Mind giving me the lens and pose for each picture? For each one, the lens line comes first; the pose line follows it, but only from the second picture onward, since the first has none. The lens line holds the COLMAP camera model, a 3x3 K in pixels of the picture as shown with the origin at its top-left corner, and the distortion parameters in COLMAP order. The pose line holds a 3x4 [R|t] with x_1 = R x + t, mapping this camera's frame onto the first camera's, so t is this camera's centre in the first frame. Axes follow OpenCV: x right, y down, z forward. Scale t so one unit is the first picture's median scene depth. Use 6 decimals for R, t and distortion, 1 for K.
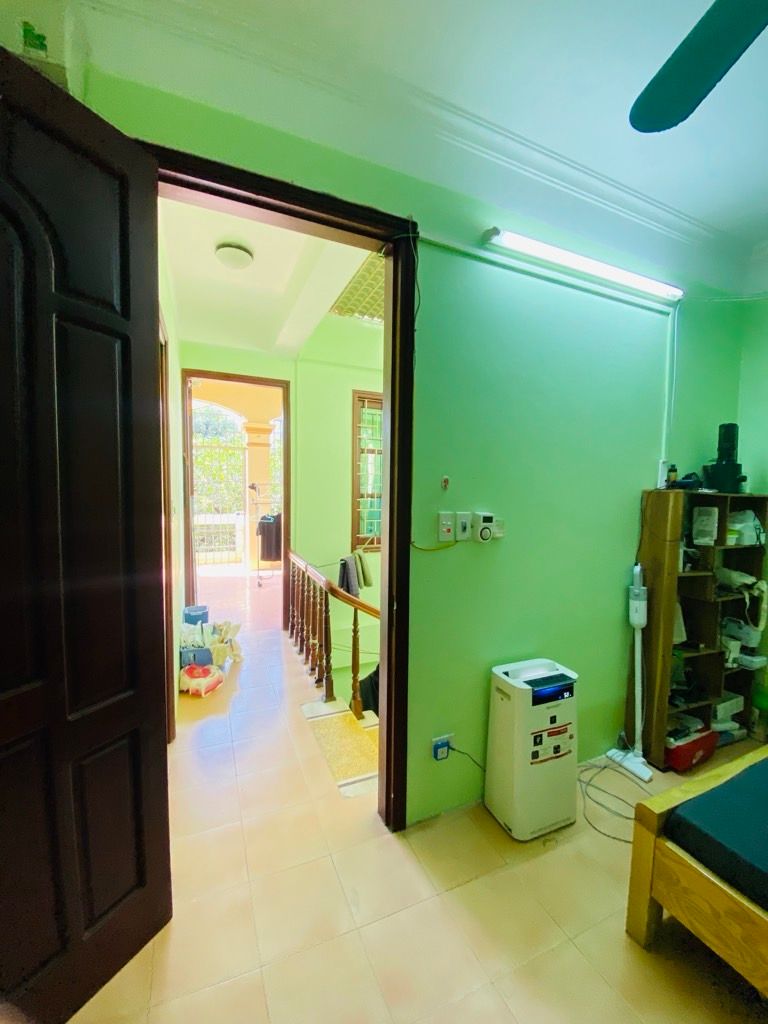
lens RADIAL K [[416.4, 0, 385.5], [0, 416.4, 513.0], [0, 0, 1]] dist [0.013115, -0.016023]
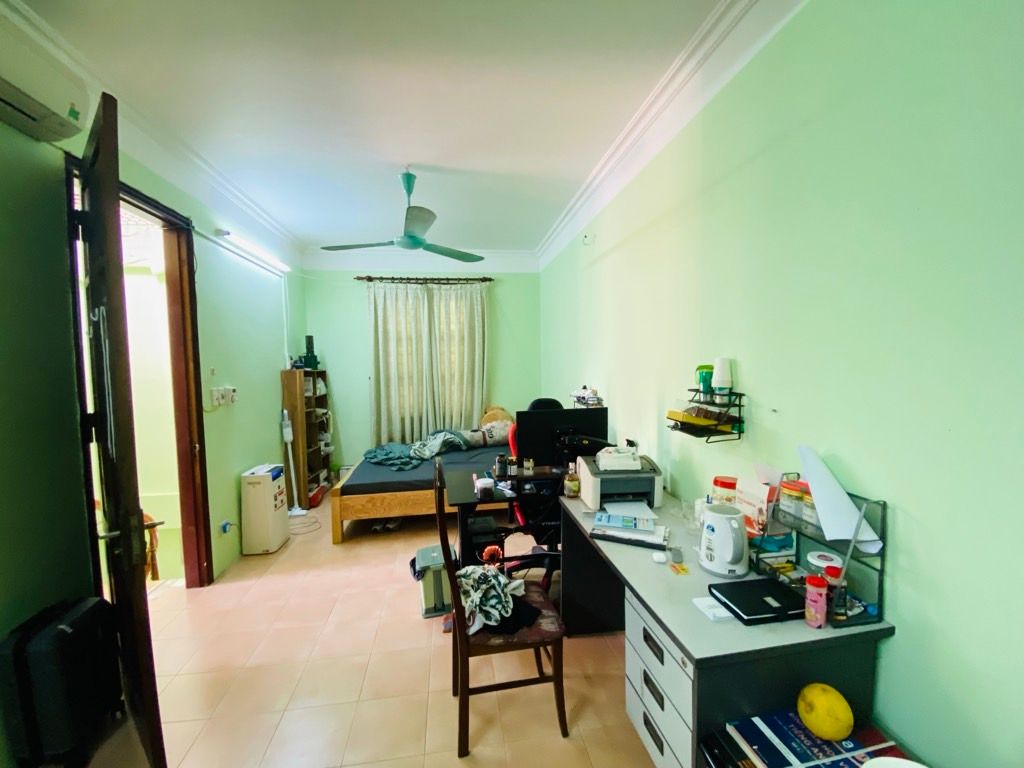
lens RADIAL K [[416.4, 0, 514.5], [0, 416.4, 380.6], [0, 0, 1]] dist [0.013115, -0.016023]
pose [[0.256004, -0.065553, 0.964451, -0.965105], [0.079003, 0.995779, 0.046712, -0.013644], [-0.963442, 0.064236, 0.260102, -0.509913]]
